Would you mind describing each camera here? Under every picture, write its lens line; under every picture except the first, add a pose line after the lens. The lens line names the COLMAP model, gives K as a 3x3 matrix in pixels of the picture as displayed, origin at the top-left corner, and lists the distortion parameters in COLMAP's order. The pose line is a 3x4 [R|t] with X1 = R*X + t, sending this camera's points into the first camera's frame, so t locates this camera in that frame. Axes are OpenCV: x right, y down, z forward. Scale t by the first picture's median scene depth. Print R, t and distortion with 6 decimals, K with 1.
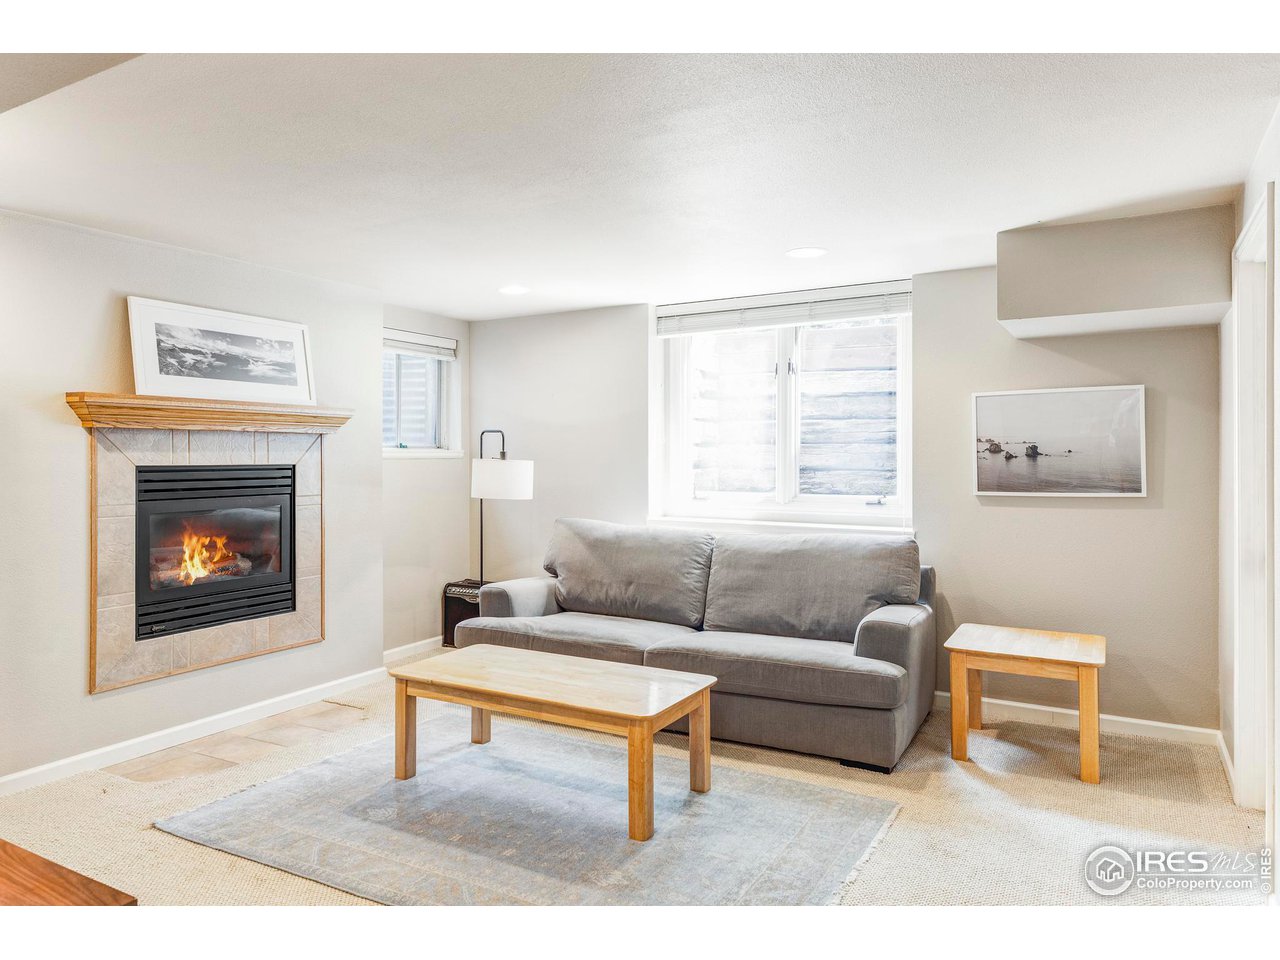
lens RADIAL K [[822.8, 0, 644.3], [0, 822.8, 468.6], [0, 0, 1]] dist [-0.000784, -0.000198]
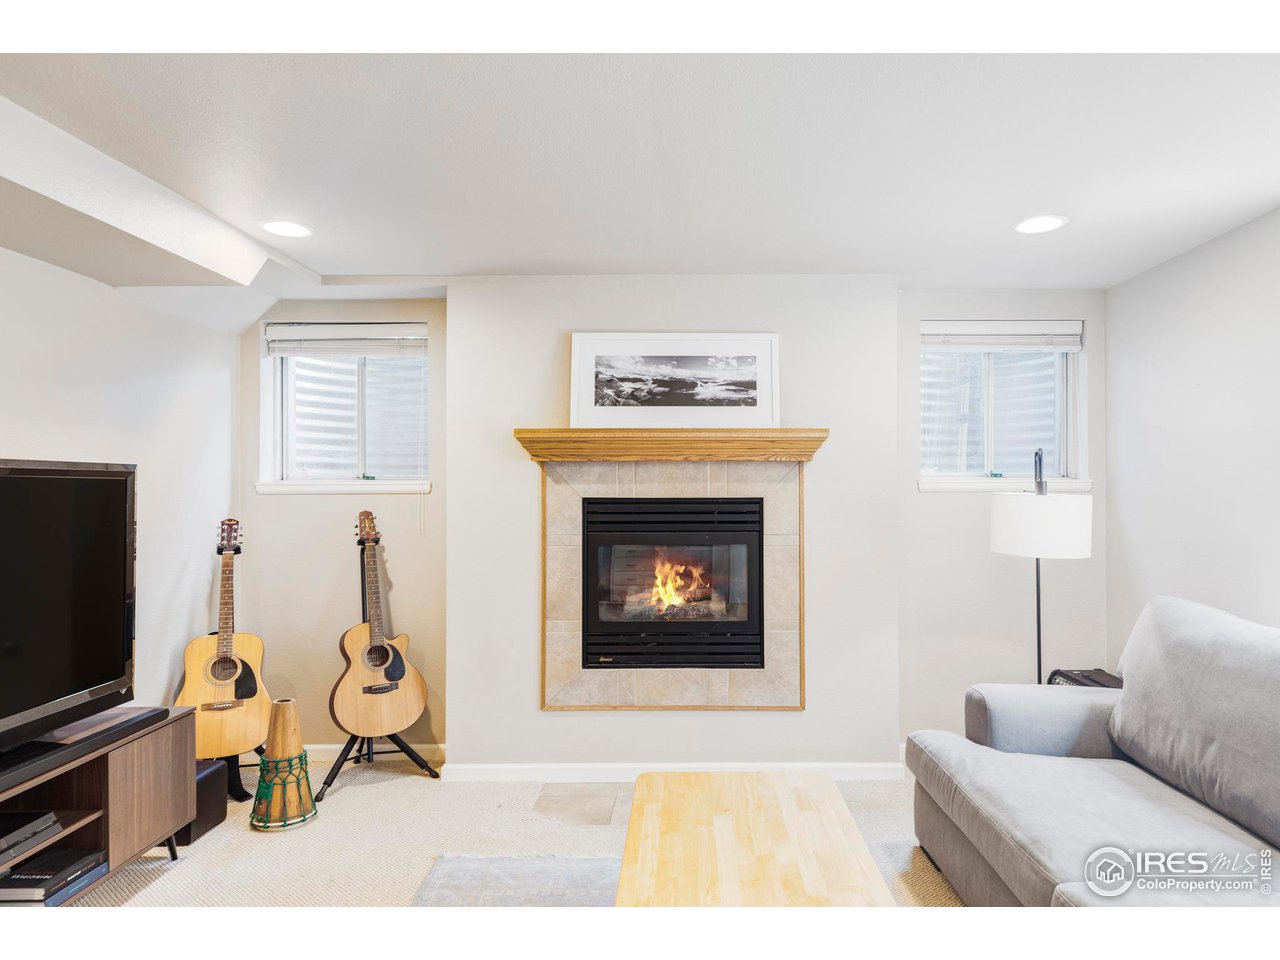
lens RADIAL K [[822.8, 0, 641.6], [0, 822.8, 487.8], [0, 0, 1]] dist [-0.000784, -0.000198]
pose [[0.502430, 0.002199, -0.864615, 0.291034], [-0.013304, 0.999898, -0.005188, -0.010595], [0.864516, 0.014109, 0.502408, 0.521922]]
